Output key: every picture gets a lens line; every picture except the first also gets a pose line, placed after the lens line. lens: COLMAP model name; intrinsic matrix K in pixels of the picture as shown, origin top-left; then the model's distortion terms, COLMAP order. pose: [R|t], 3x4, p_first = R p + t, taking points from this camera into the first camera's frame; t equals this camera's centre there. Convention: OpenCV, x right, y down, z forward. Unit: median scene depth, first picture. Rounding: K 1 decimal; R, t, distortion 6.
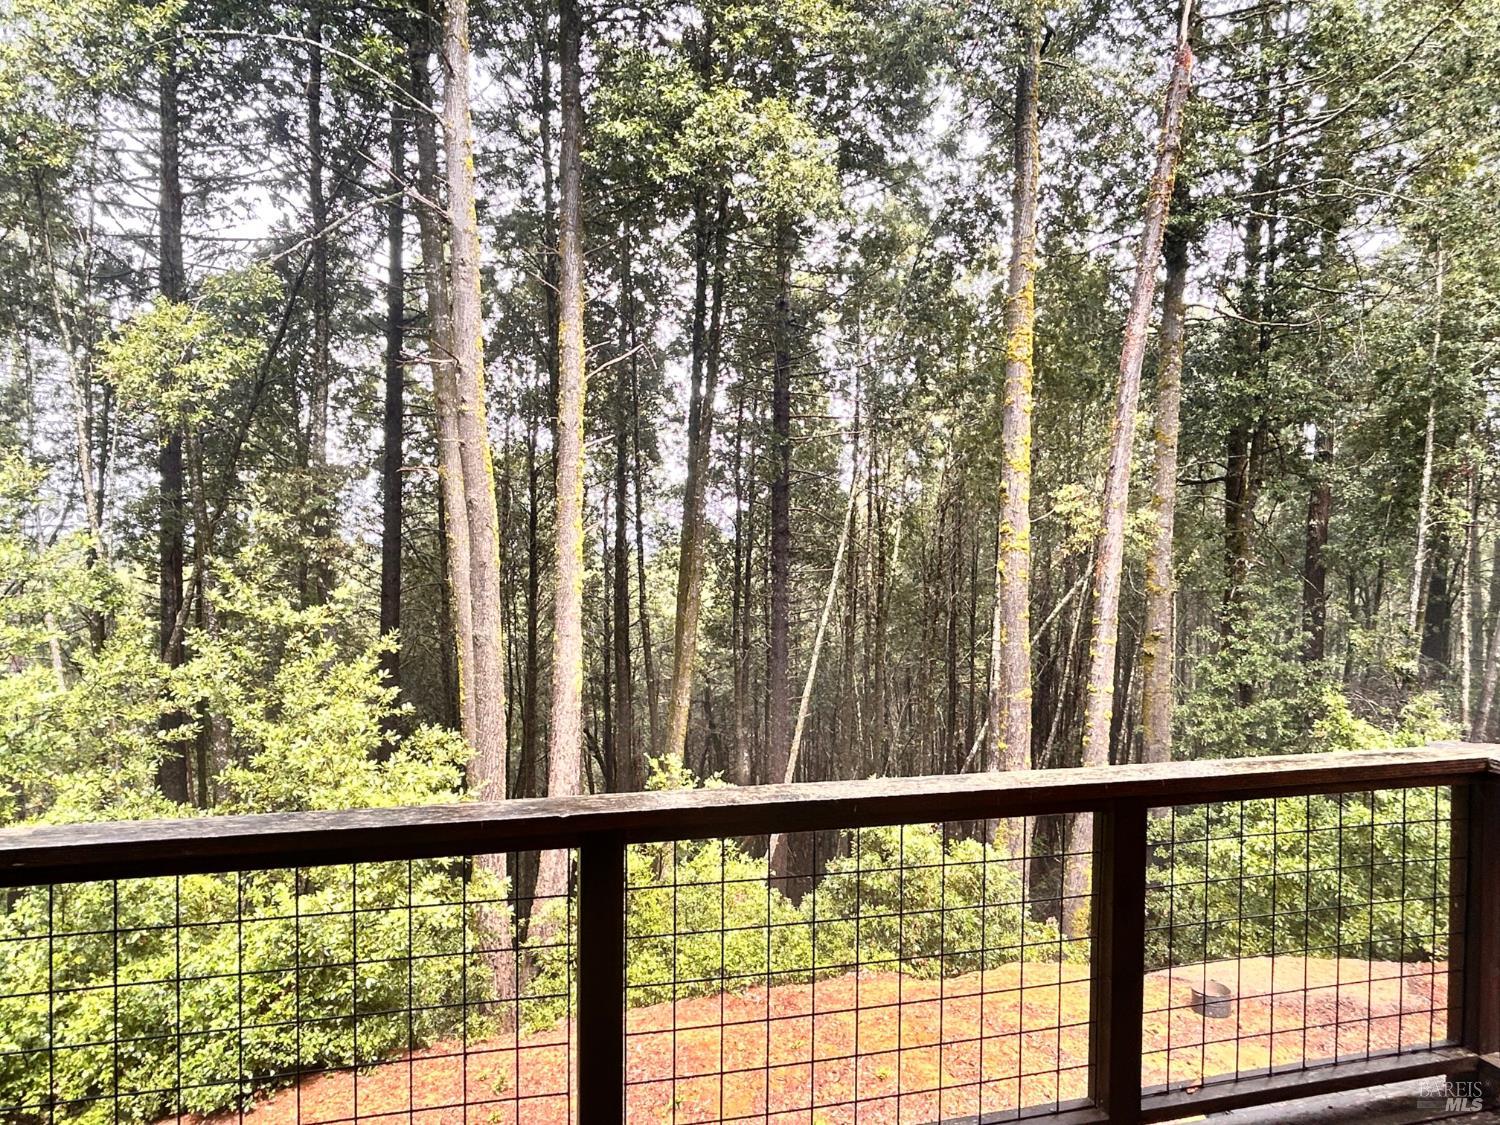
lens RADIAL K [[962.9, 0, 754.2], [0, 962.9, 572.9], [0, 0, 1]] dist [-0.006722, -0.005176]
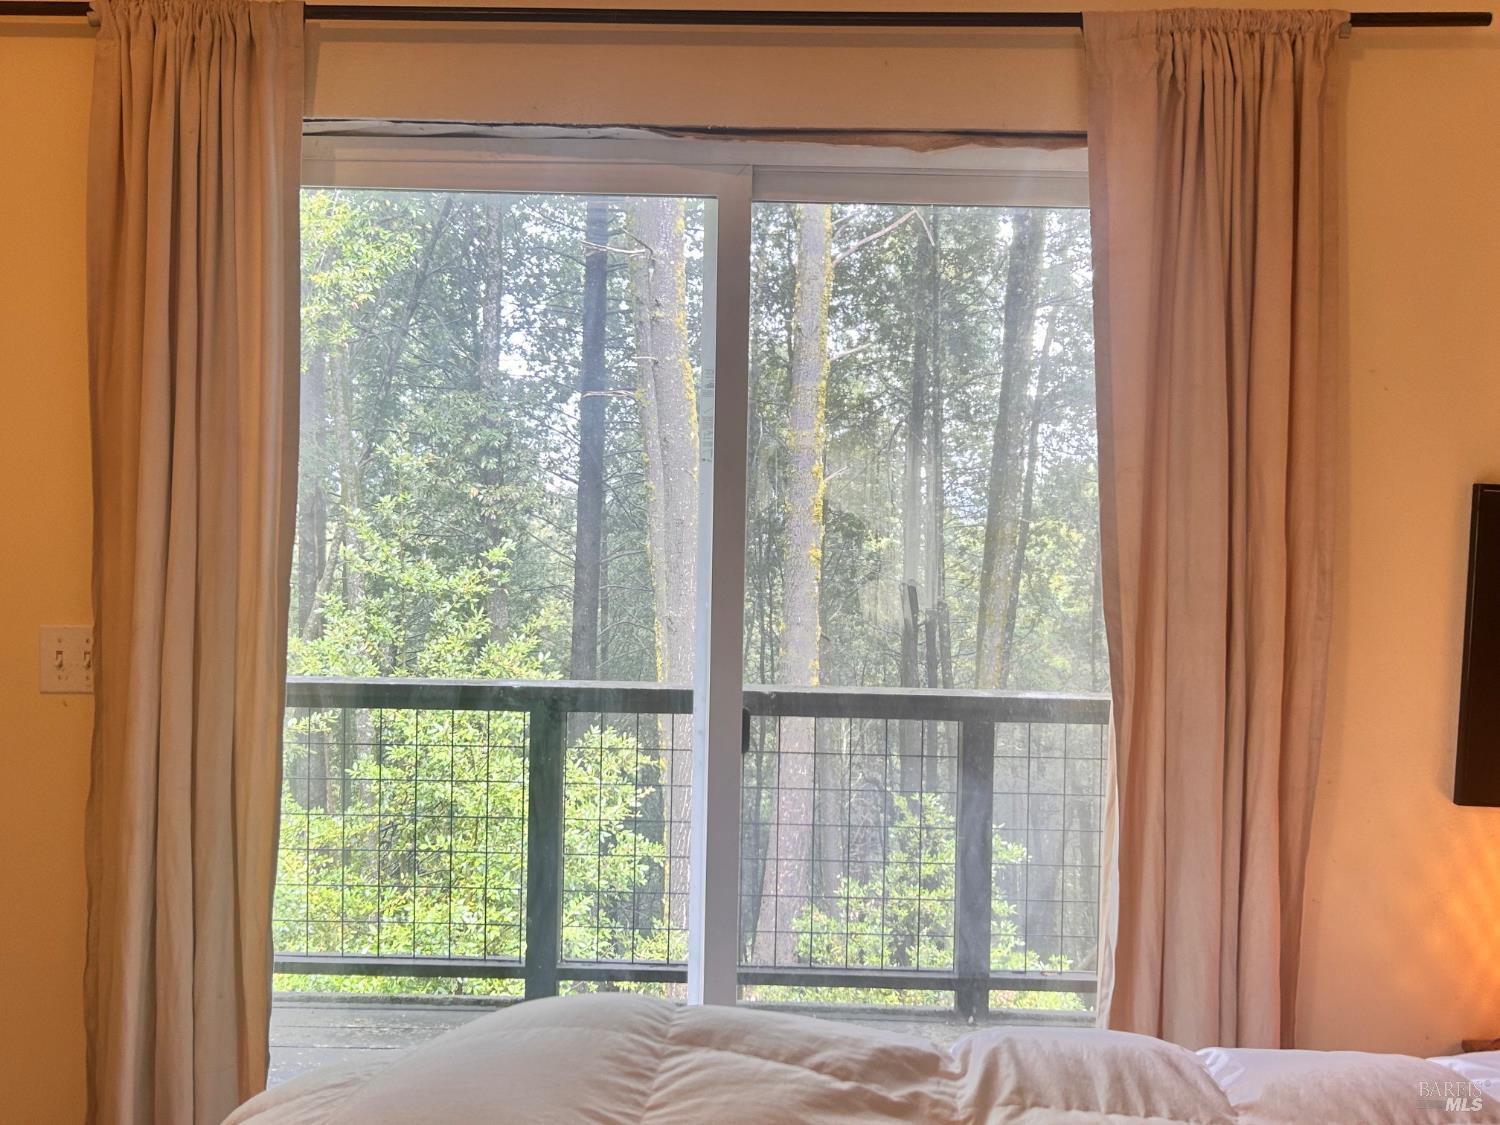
lens RADIAL K [[1505.6, 0, 756.1], [0, 1505.6, 564.5], [0, 0, 1]] dist [0.014744, 0.000000]
pose [[0.965815, 0.022215, -0.258280, 0.080664], [-0.018664, 0.999695, 0.016192, 0.003754], [0.258561, -0.010818, 0.965934, -0.120307]]
